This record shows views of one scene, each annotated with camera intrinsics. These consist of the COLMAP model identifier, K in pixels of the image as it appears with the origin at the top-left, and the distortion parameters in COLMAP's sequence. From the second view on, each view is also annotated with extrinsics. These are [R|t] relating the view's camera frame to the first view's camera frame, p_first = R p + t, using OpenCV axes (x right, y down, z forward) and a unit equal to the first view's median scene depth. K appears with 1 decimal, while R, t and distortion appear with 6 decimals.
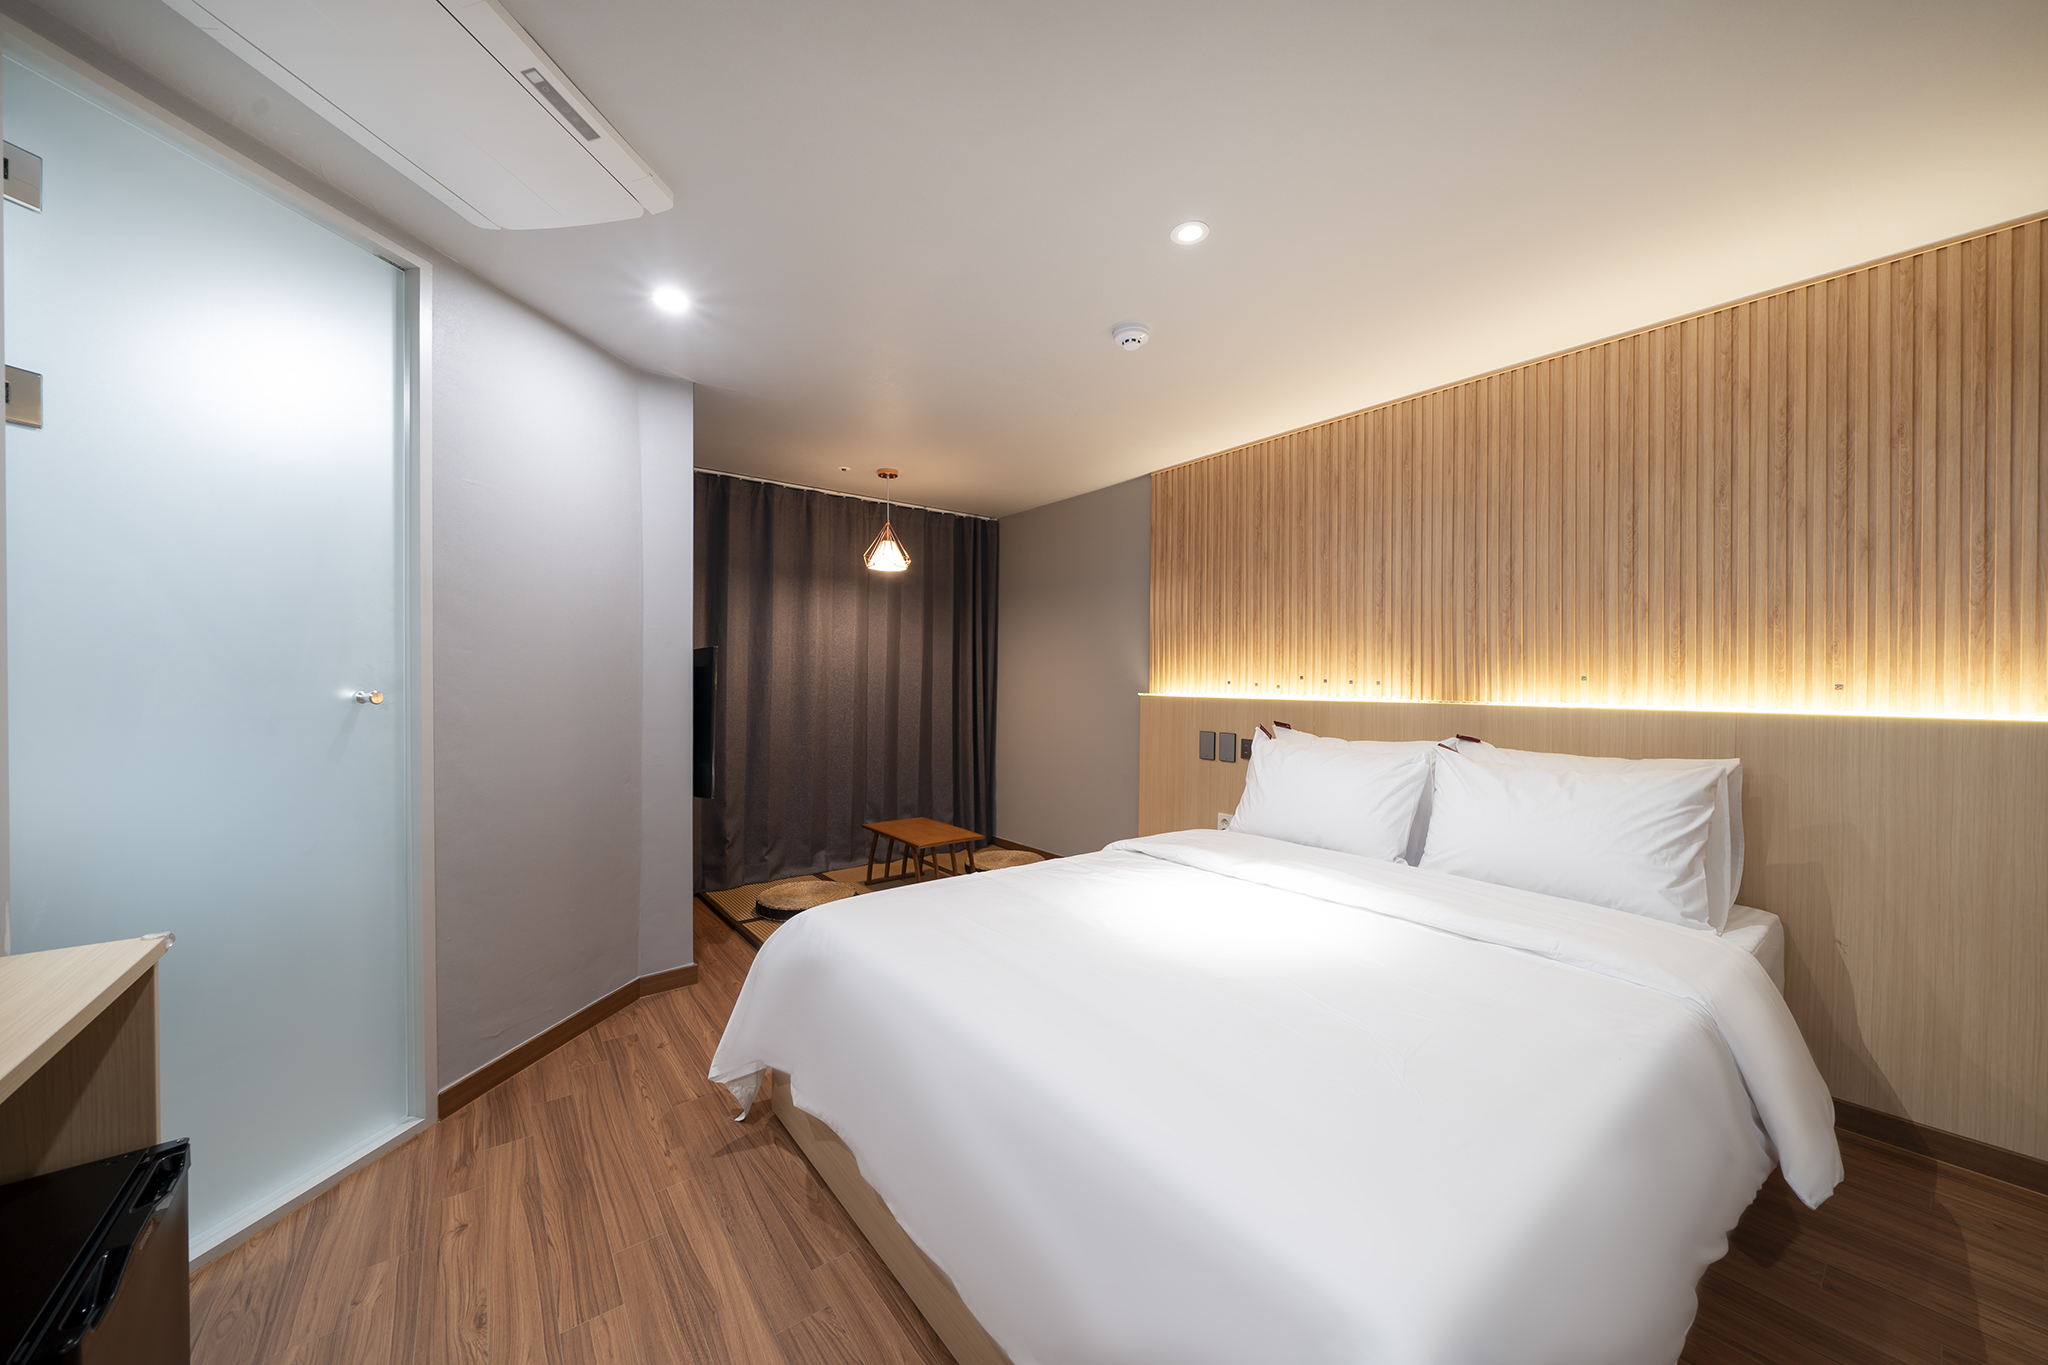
lens RADIAL K [[718.6, 0, 1022.2], [0, 718.6, 689.6], [0, 0, 1]] dist [-0.001371, -0.000090]
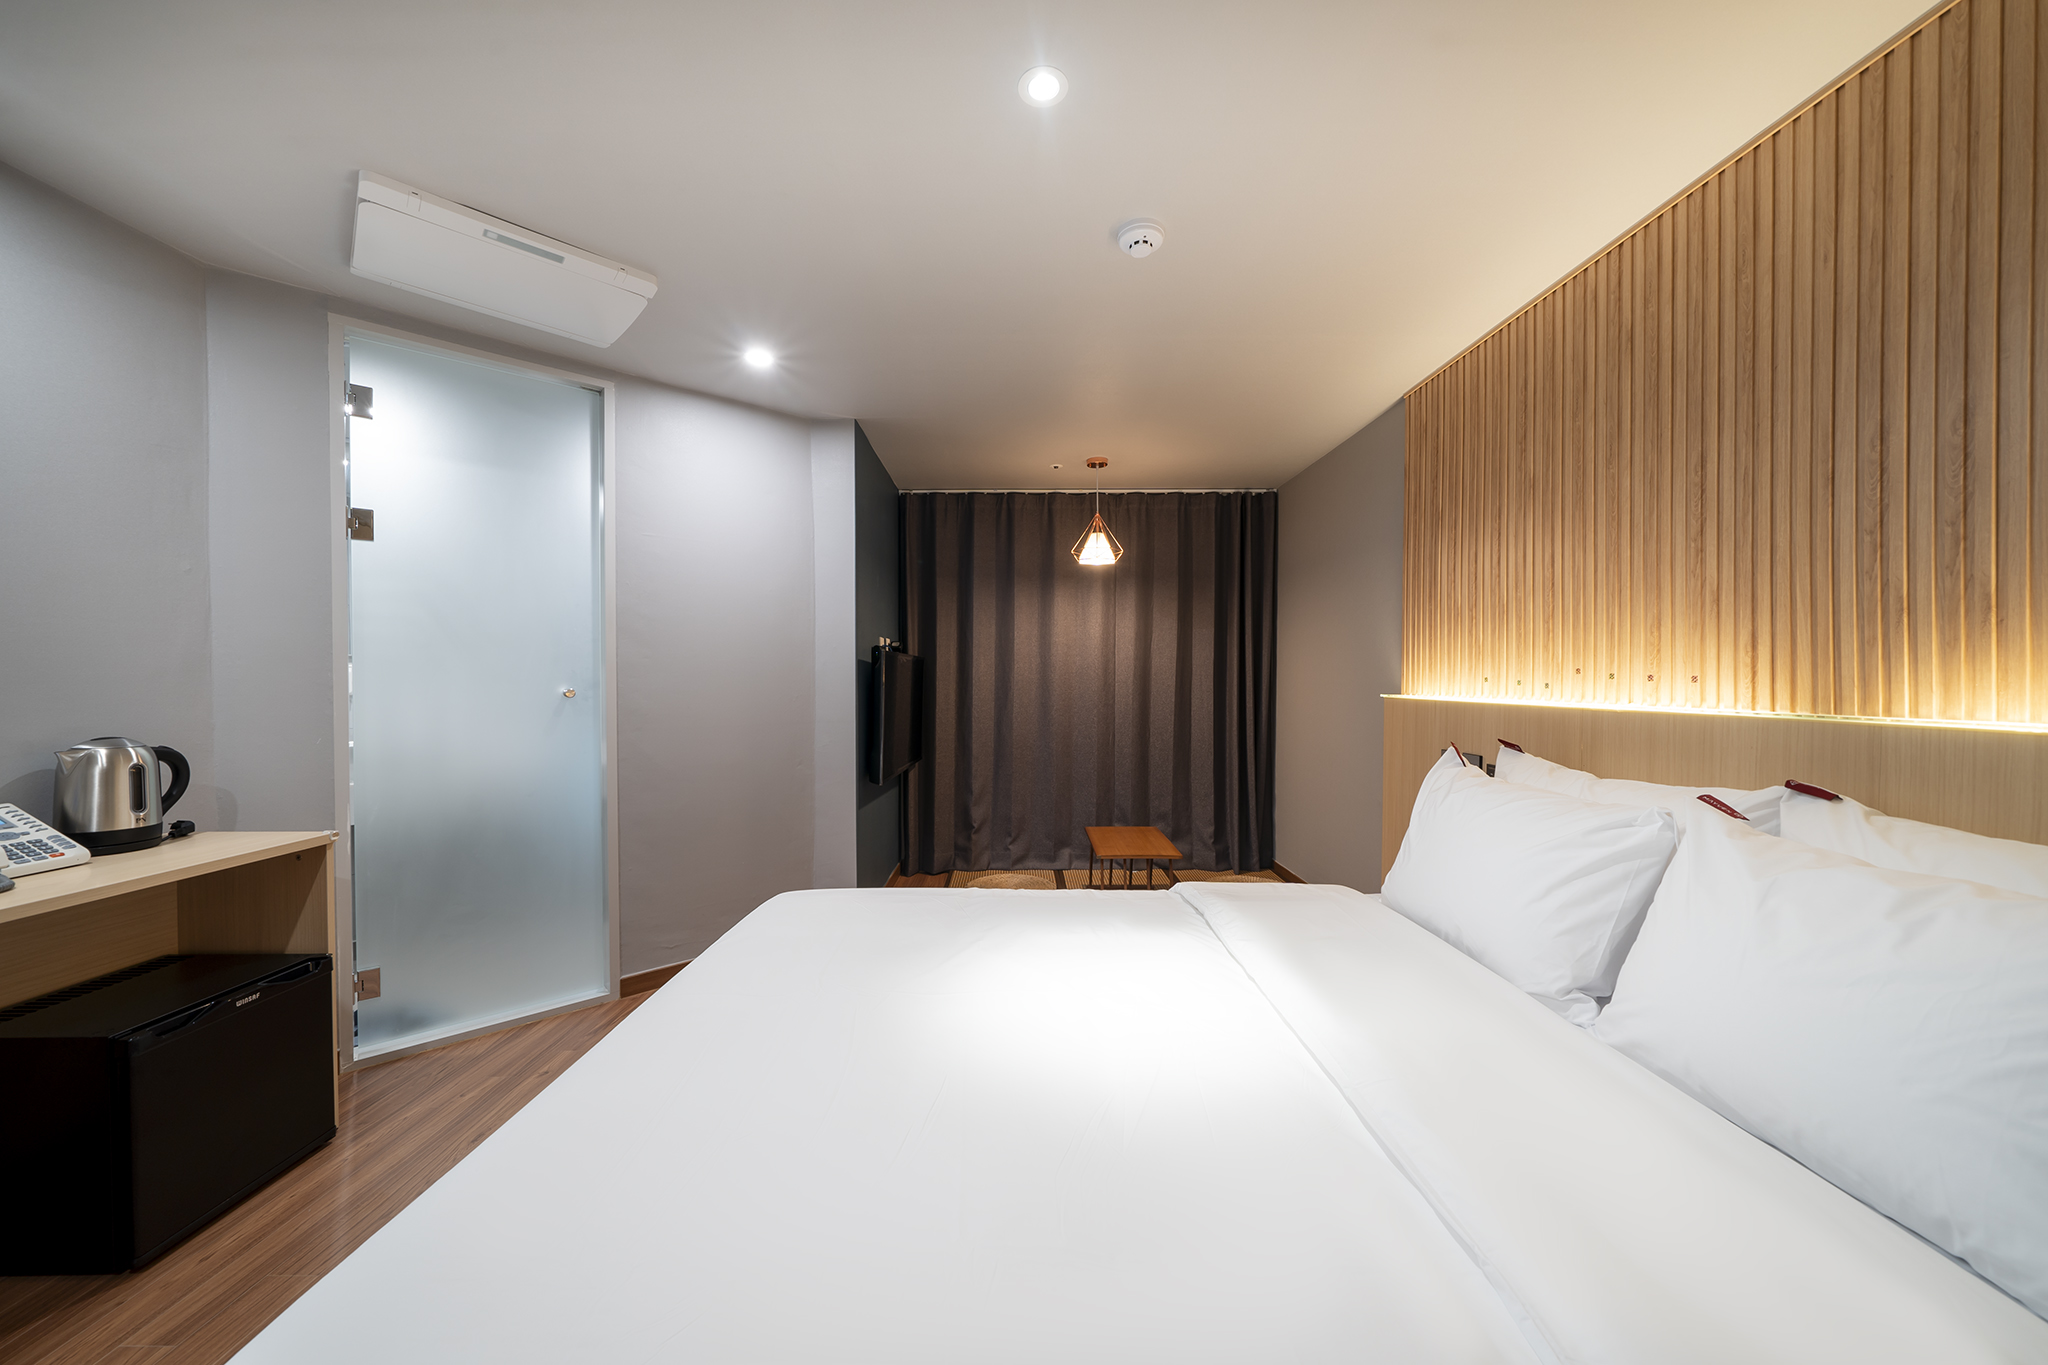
lens RADIAL K [[718.6, 0, 1022.2], [0, 718.6, 689.6], [0, 0, 1]] dist [-0.001371, -0.000090]
pose [[0.794583, 0.004241, -0.607141, 0.403017], [-0.003129, 0.999991, 0.002889, -0.001359], [0.607148, -0.000396, 0.794589, 0.229144]]
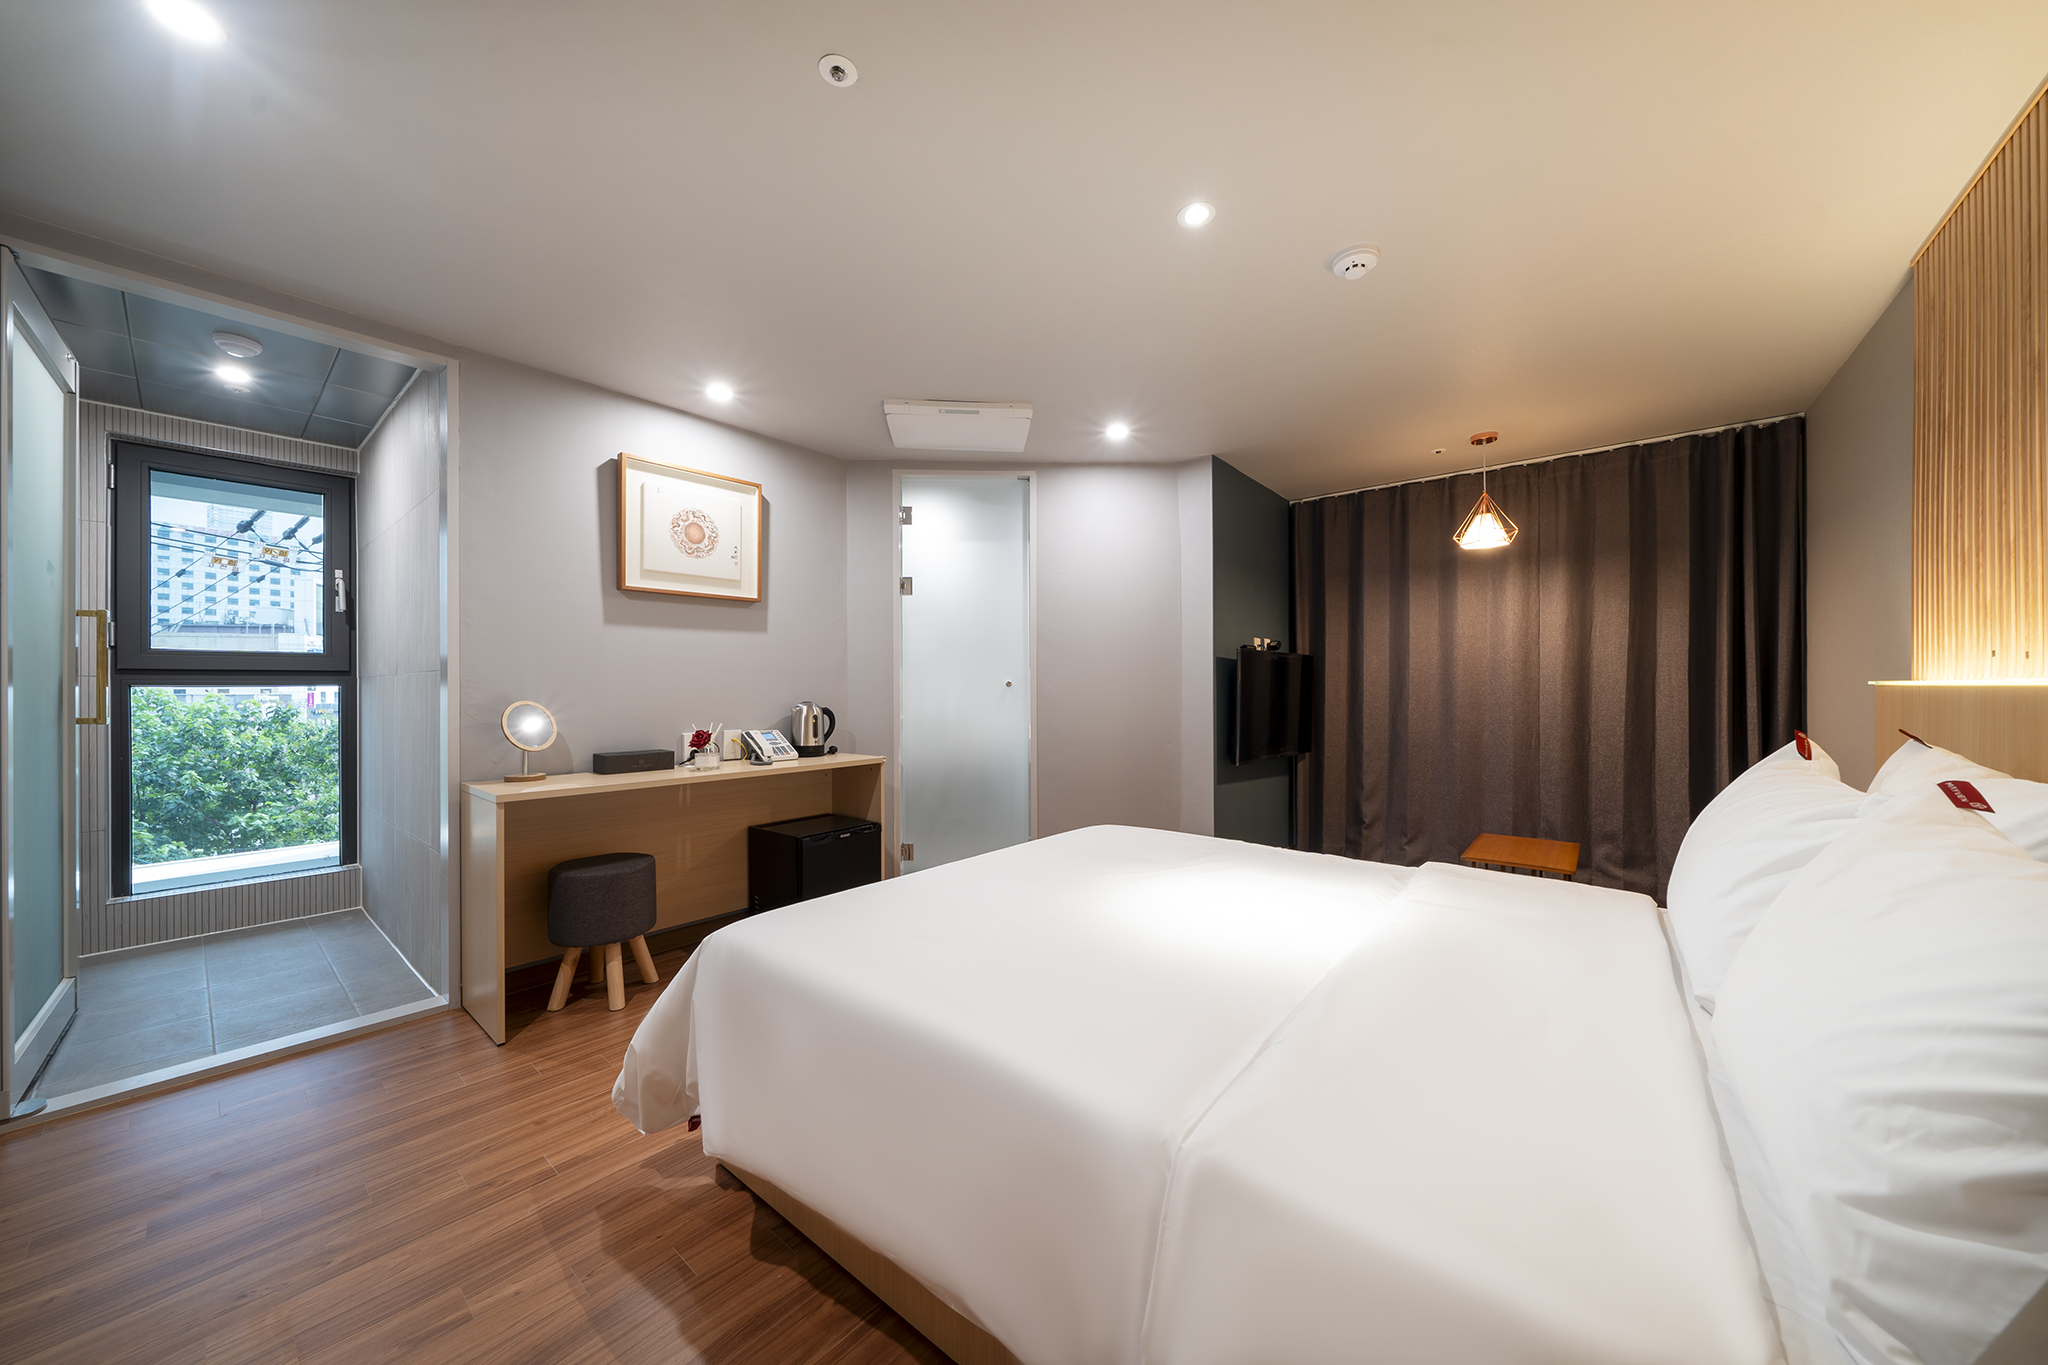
lens RADIAL K [[704.0, 0, 1026.6], [0, 704.0, 689.7], [0, 0, 1]] dist [-0.000831, -0.000099]
pose [[0.223786, -0.004120, -0.974630, 0.680281], [-0.006822, 0.999960, -0.005794, 0.023792], [0.974614, 0.007945, 0.223749, 0.328407]]
